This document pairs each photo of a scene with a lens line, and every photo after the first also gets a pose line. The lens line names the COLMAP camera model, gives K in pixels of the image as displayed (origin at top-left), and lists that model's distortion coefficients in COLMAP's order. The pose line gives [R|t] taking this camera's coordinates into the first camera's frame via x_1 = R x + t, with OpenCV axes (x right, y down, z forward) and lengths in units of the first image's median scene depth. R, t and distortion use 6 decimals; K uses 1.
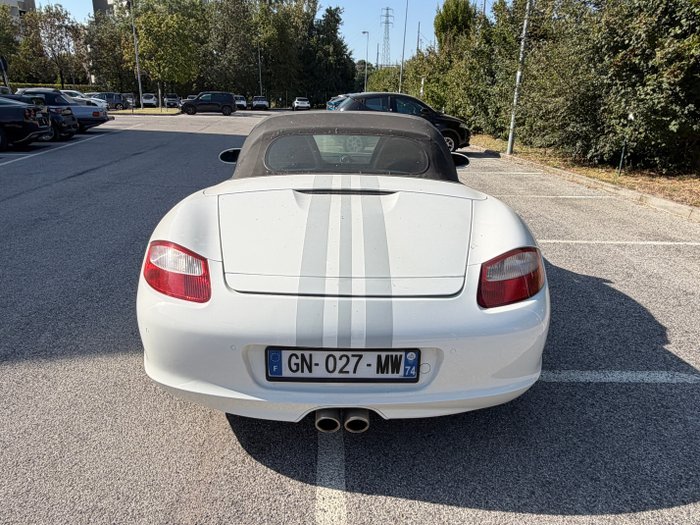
lens RADIAL K [[479.9, 0, 349.1], [0, 479.9, 260.5], [0, 0, 1]] dist [-0.001430, 0.003511]
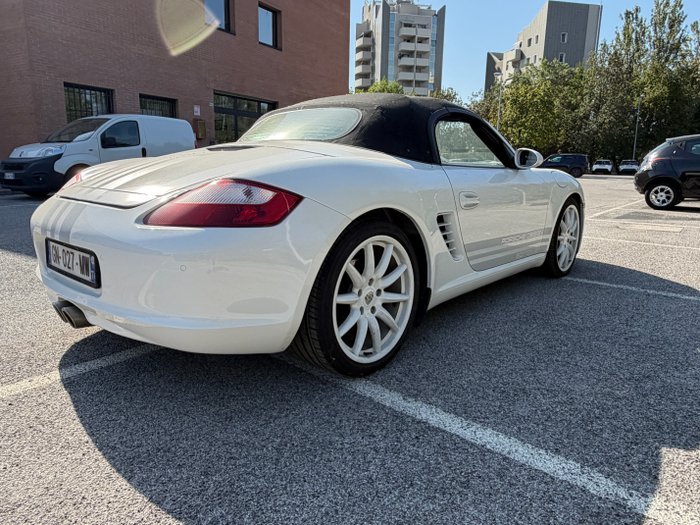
lens RADIAL K [[479.9, 0, 343.9], [0, 479.9, 259.0], [0, 0, 1]] dist [-0.001430, 0.003511]
pose [[0.734897, 0.122951, -0.666940, 0.594640], [-0.214399, 0.975112, -0.056483, 0.066805], [0.643397, 0.184501, 0.742967, 0.275607]]
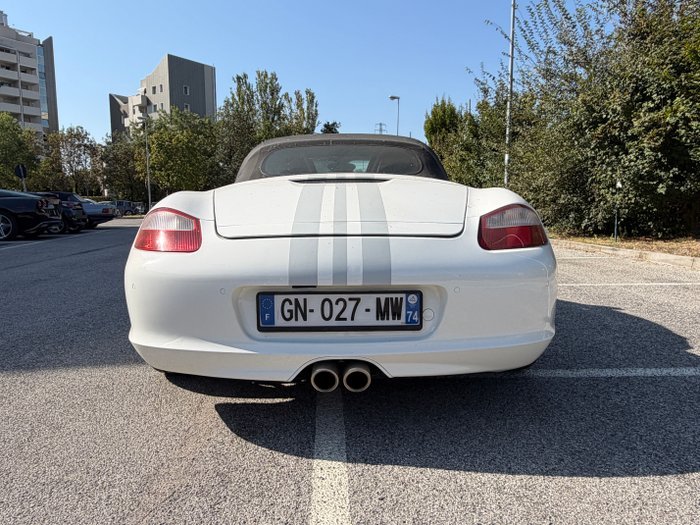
lens RADIAL K [[479.9, 0, 345.1], [0, 479.9, 261.7], [0, 0, 1]] dist [-0.001430, 0.003511]
pose [[0.999528, -0.029392, -0.008949, 0.004172], [0.026880, 0.977624, -0.208635, 0.153900], [0.014881, 0.208296, 0.977953, 0.033356]]
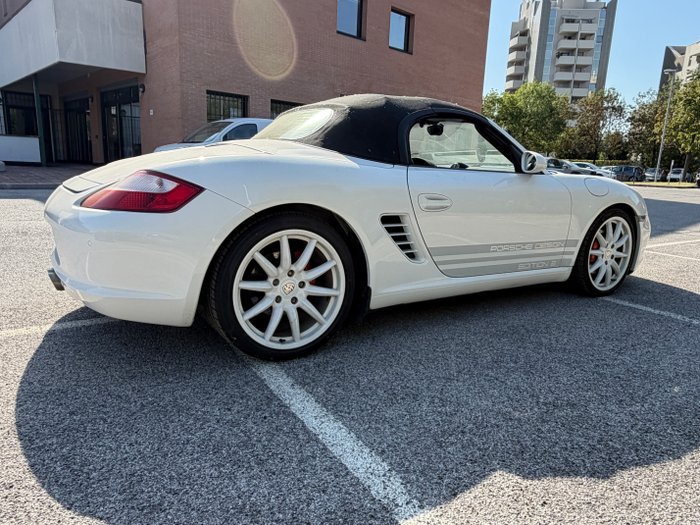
lens RADIAL K [[479.9, 0, 348.1], [0, 479.9, 264.8], [0, 0, 1]] dist [-0.001430, 0.003511]
pose [[0.513853, 0.175597, -0.839715, 0.782645], [-0.297107, 0.954678, 0.017826, 0.011657], [0.804787, 0.240325, 0.542735, 0.454917]]
